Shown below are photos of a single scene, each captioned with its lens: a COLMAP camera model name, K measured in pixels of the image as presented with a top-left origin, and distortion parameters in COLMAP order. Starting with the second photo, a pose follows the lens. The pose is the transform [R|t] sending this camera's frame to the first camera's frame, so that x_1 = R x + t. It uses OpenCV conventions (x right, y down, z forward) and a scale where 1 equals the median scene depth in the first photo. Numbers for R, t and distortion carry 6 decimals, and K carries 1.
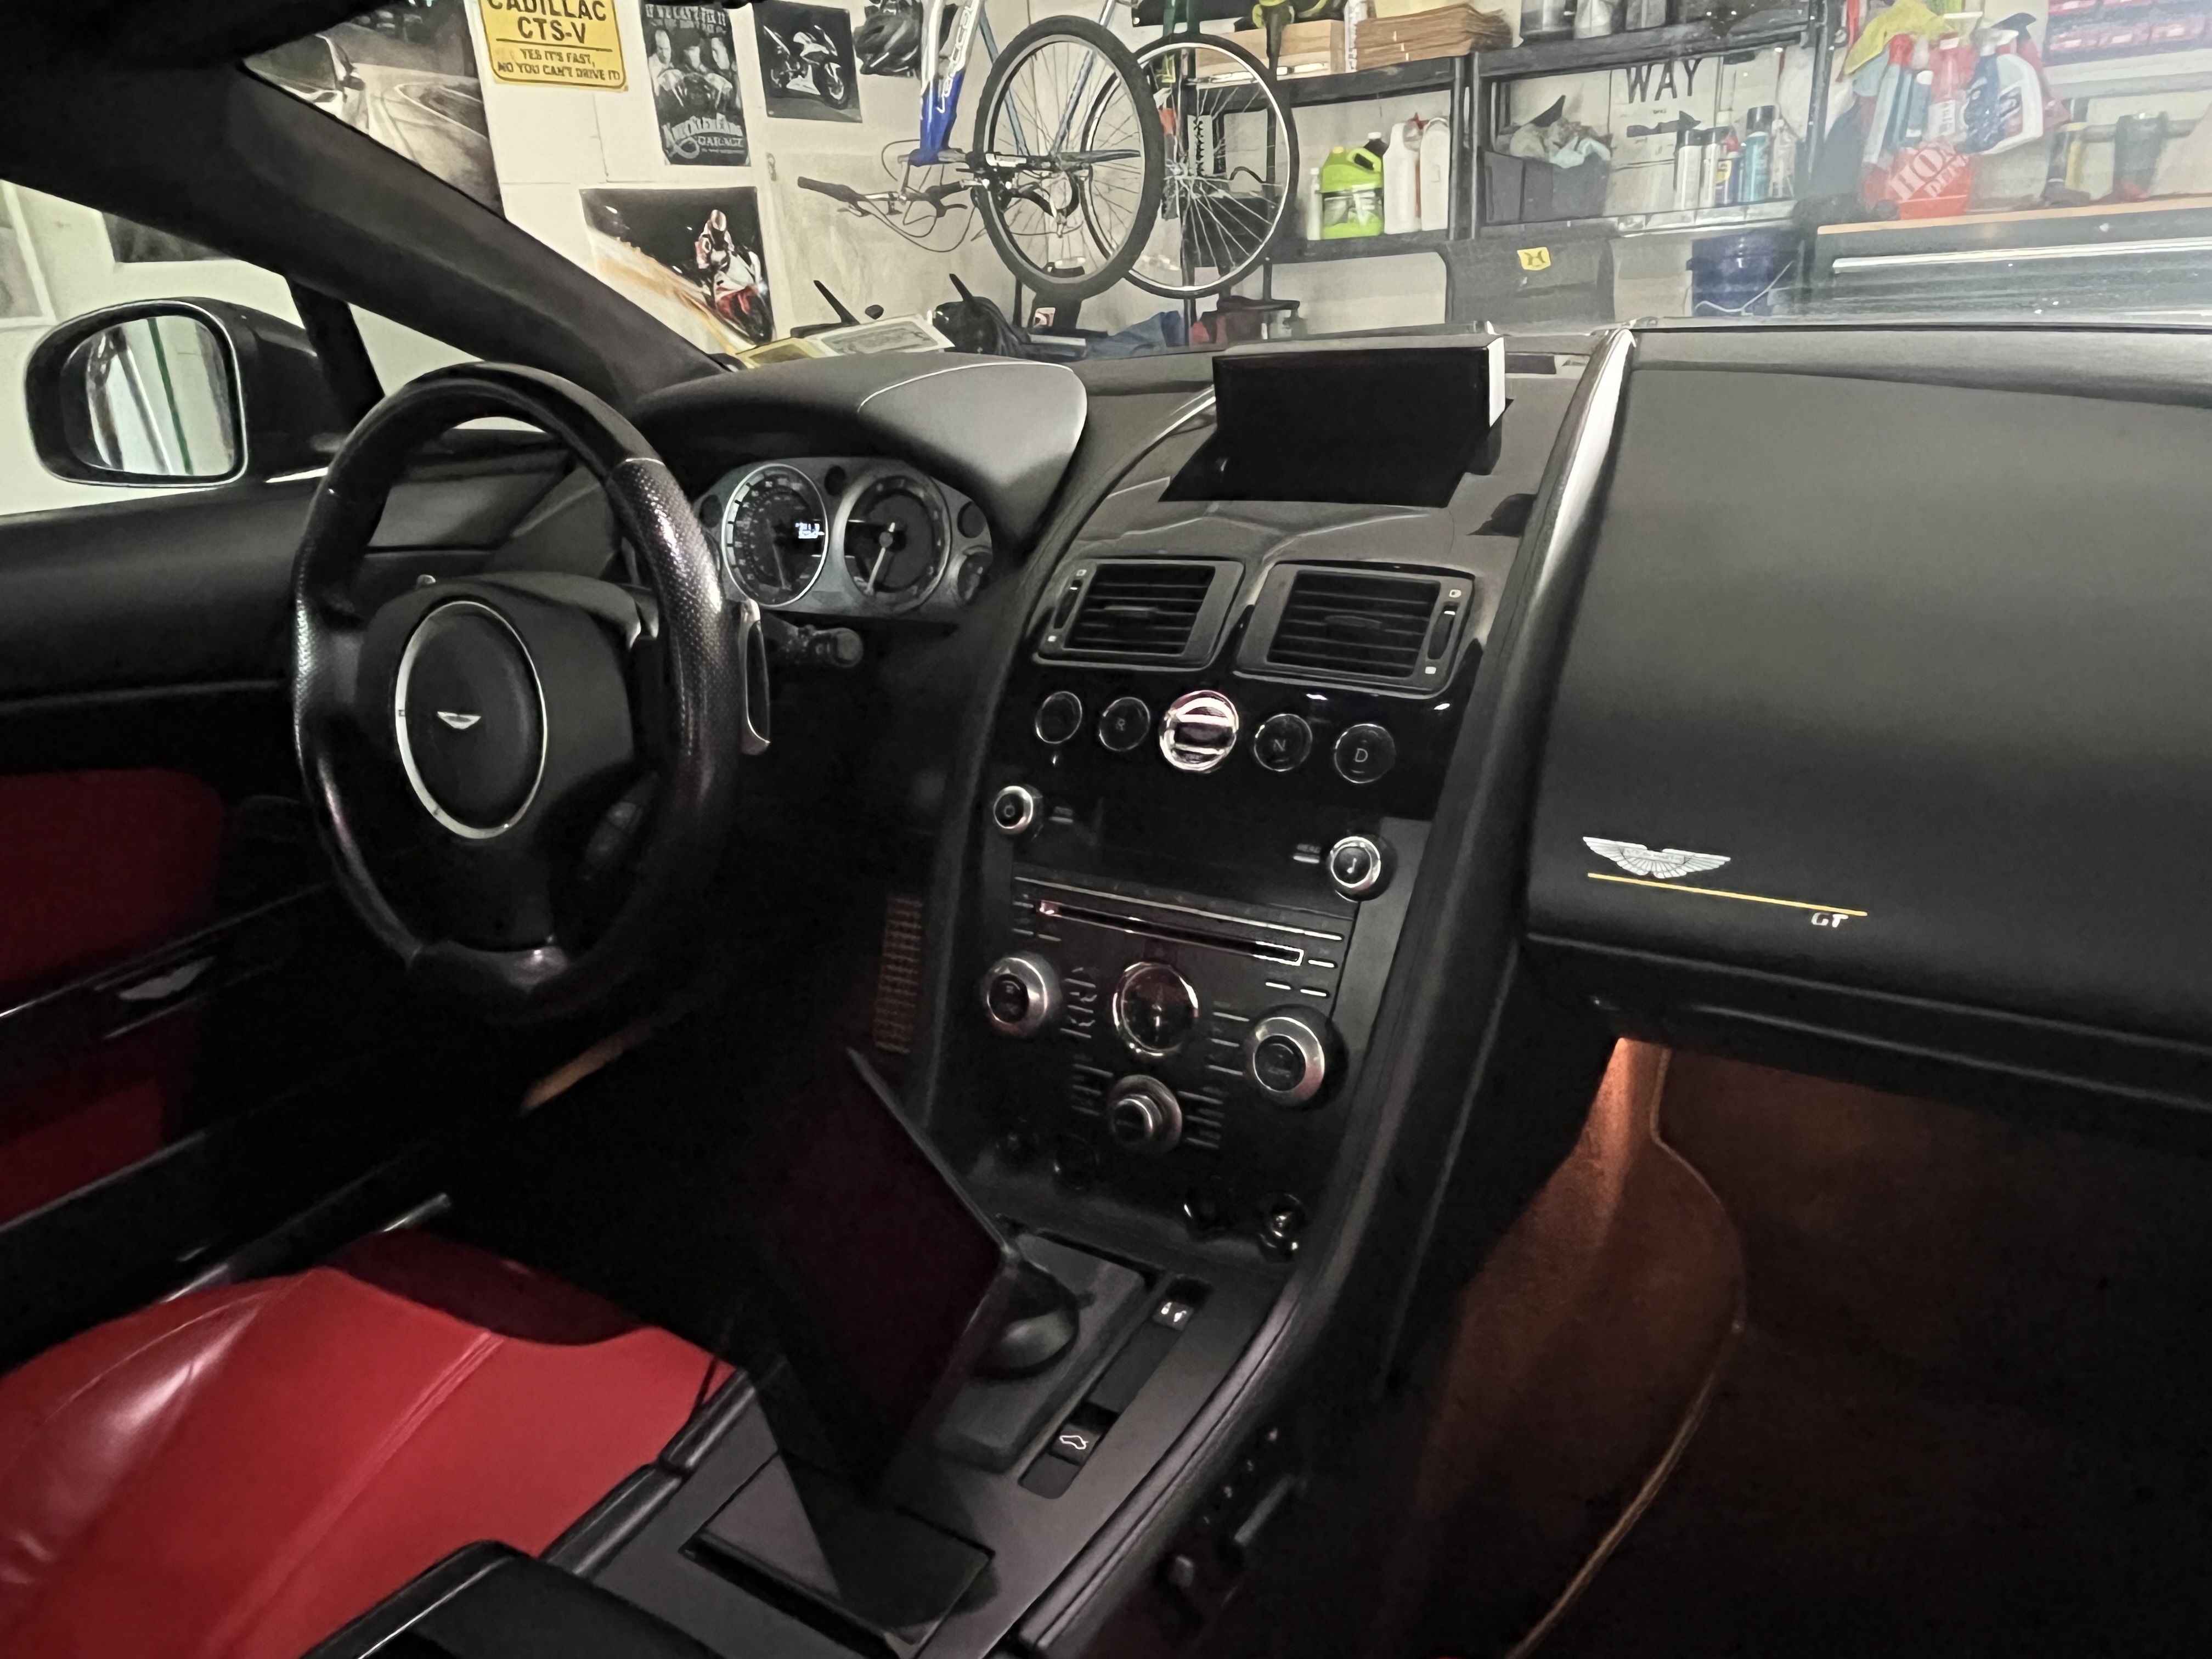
lens RADIAL K [[1410.0, 0, 1097.5], [0, 1410.0, 815.4], [0, 0, 1]] dist [-0.012268, -0.003487]
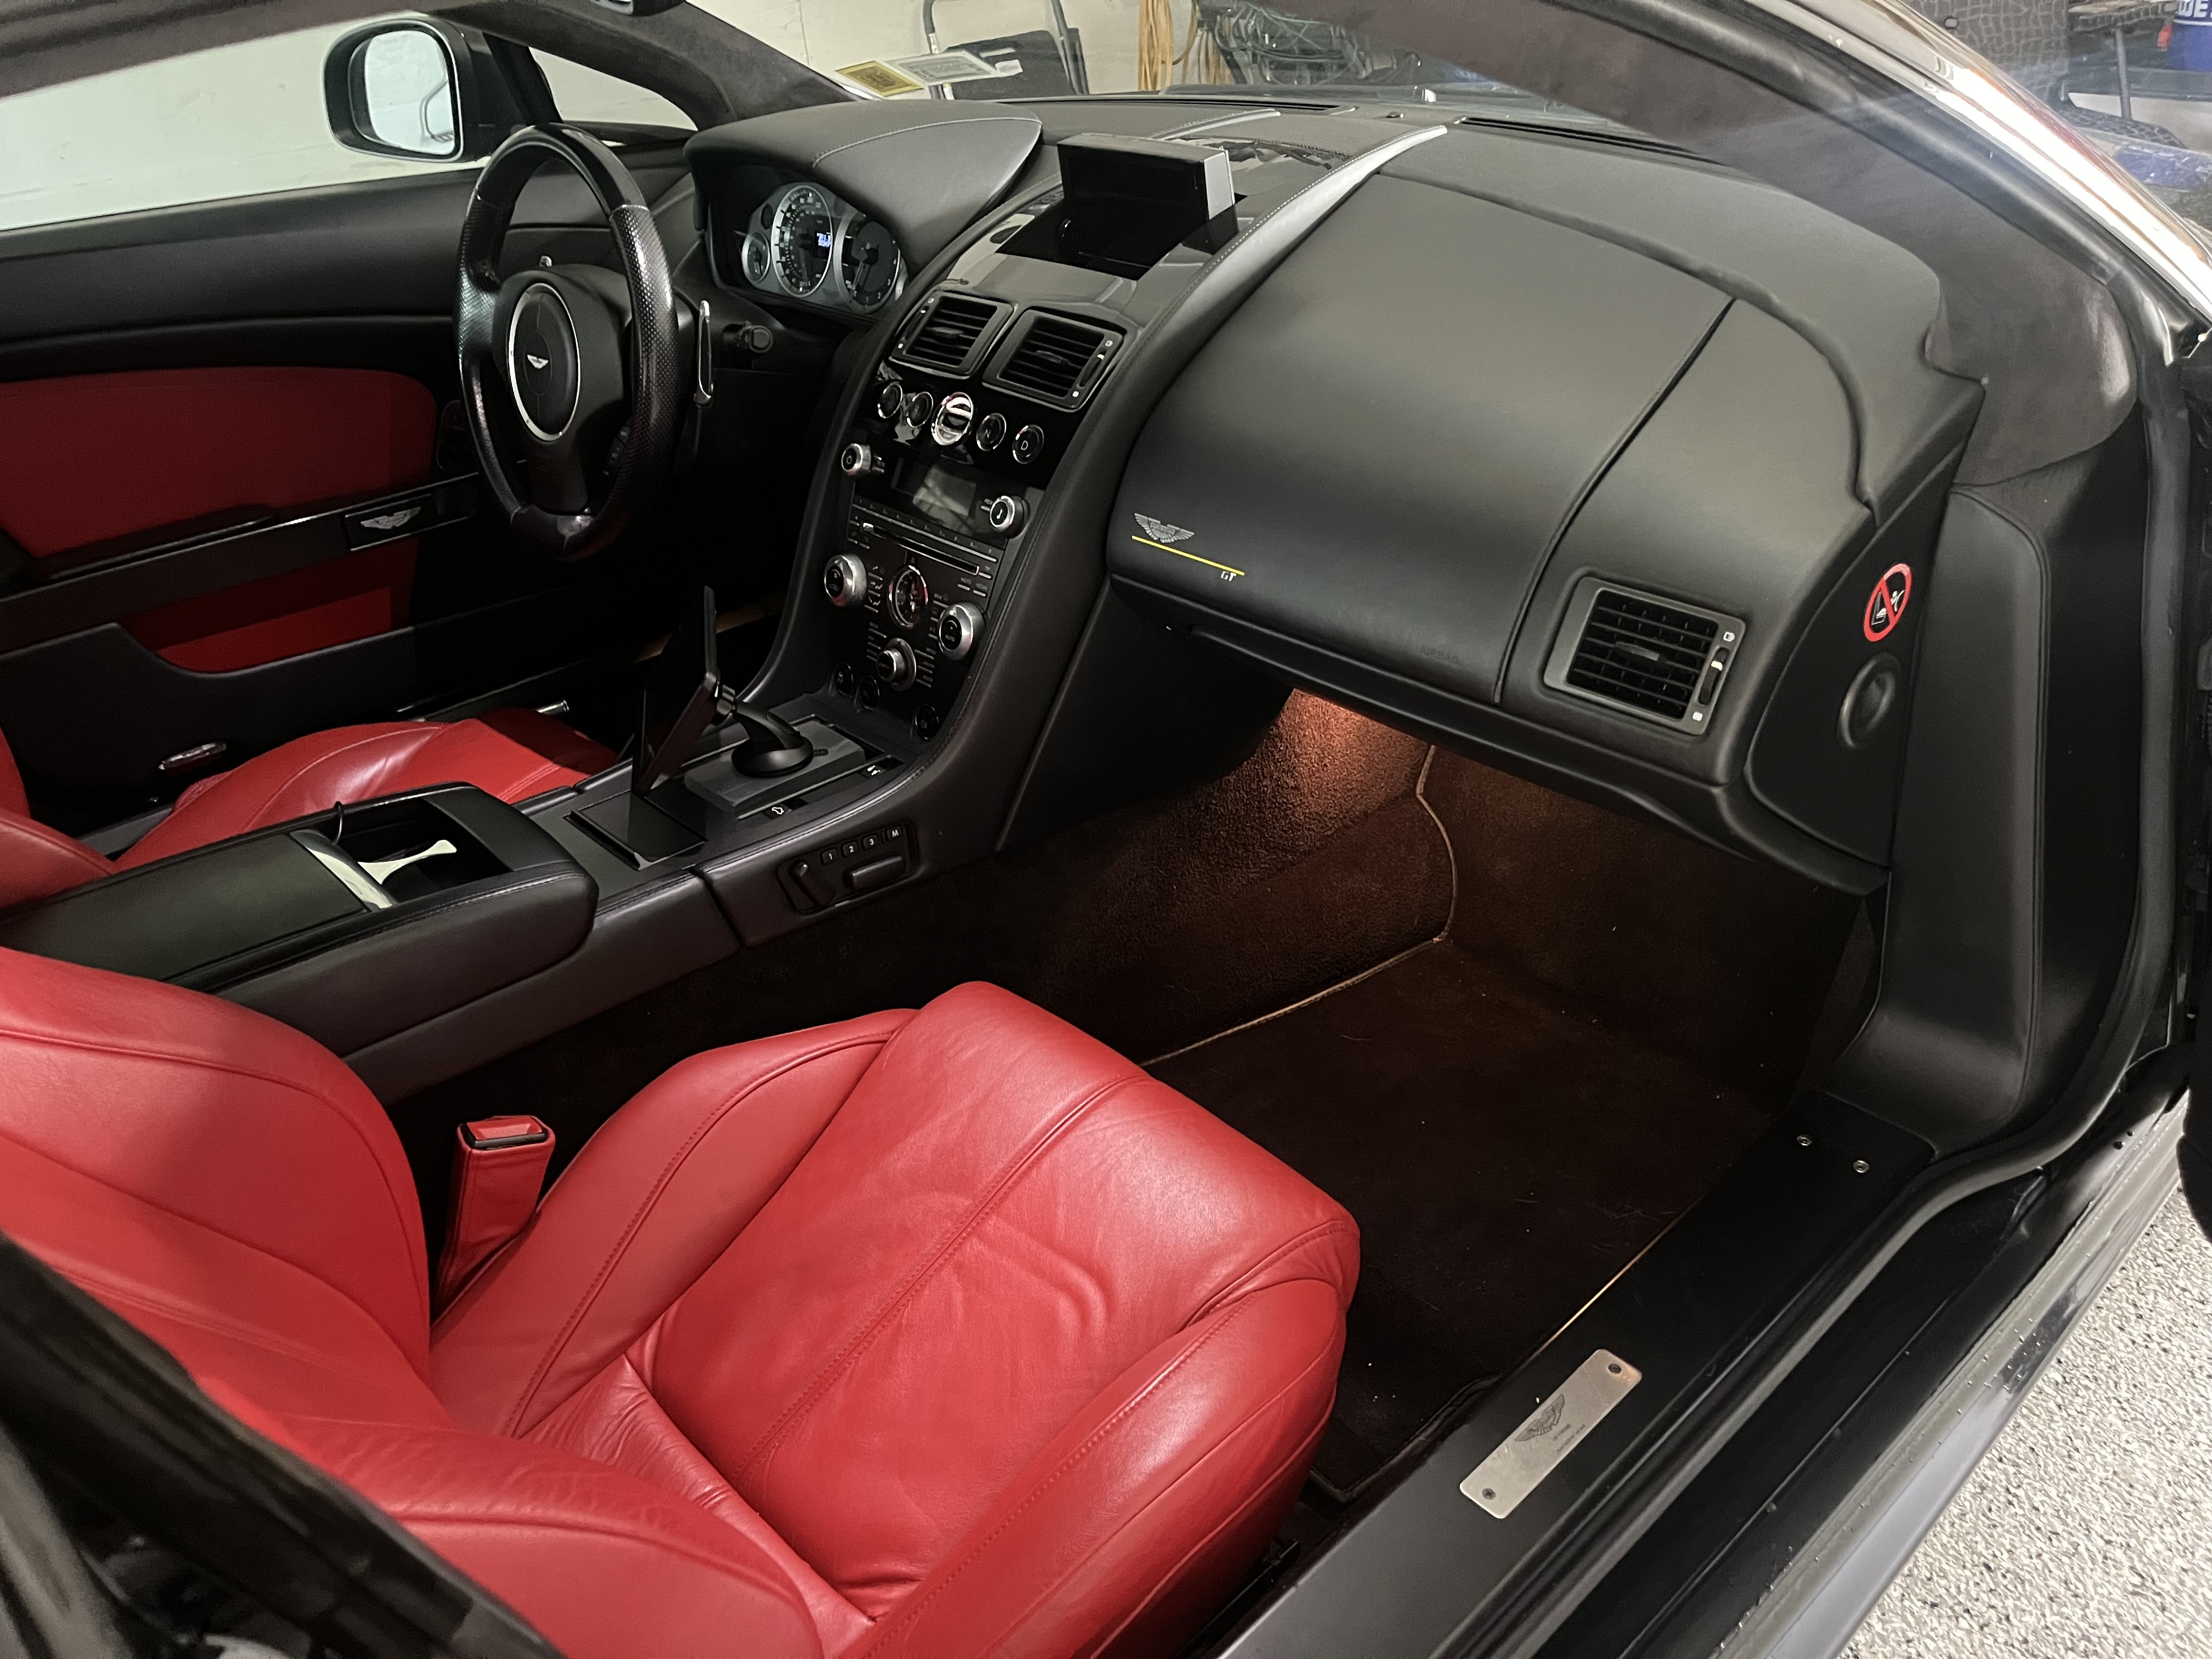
lens RADIAL K [[1698.3, 0, 1116.3], [0, 1698.3, 841.6], [0, 0, 1]] dist [0.033084, -0.010923]
pose [[0.958081, 0.164780, -0.234369, 0.711419], [-0.118996, 0.973020, 0.197666, 0.000515], [0.260617, -0.161490, 0.951840, -0.749629]]
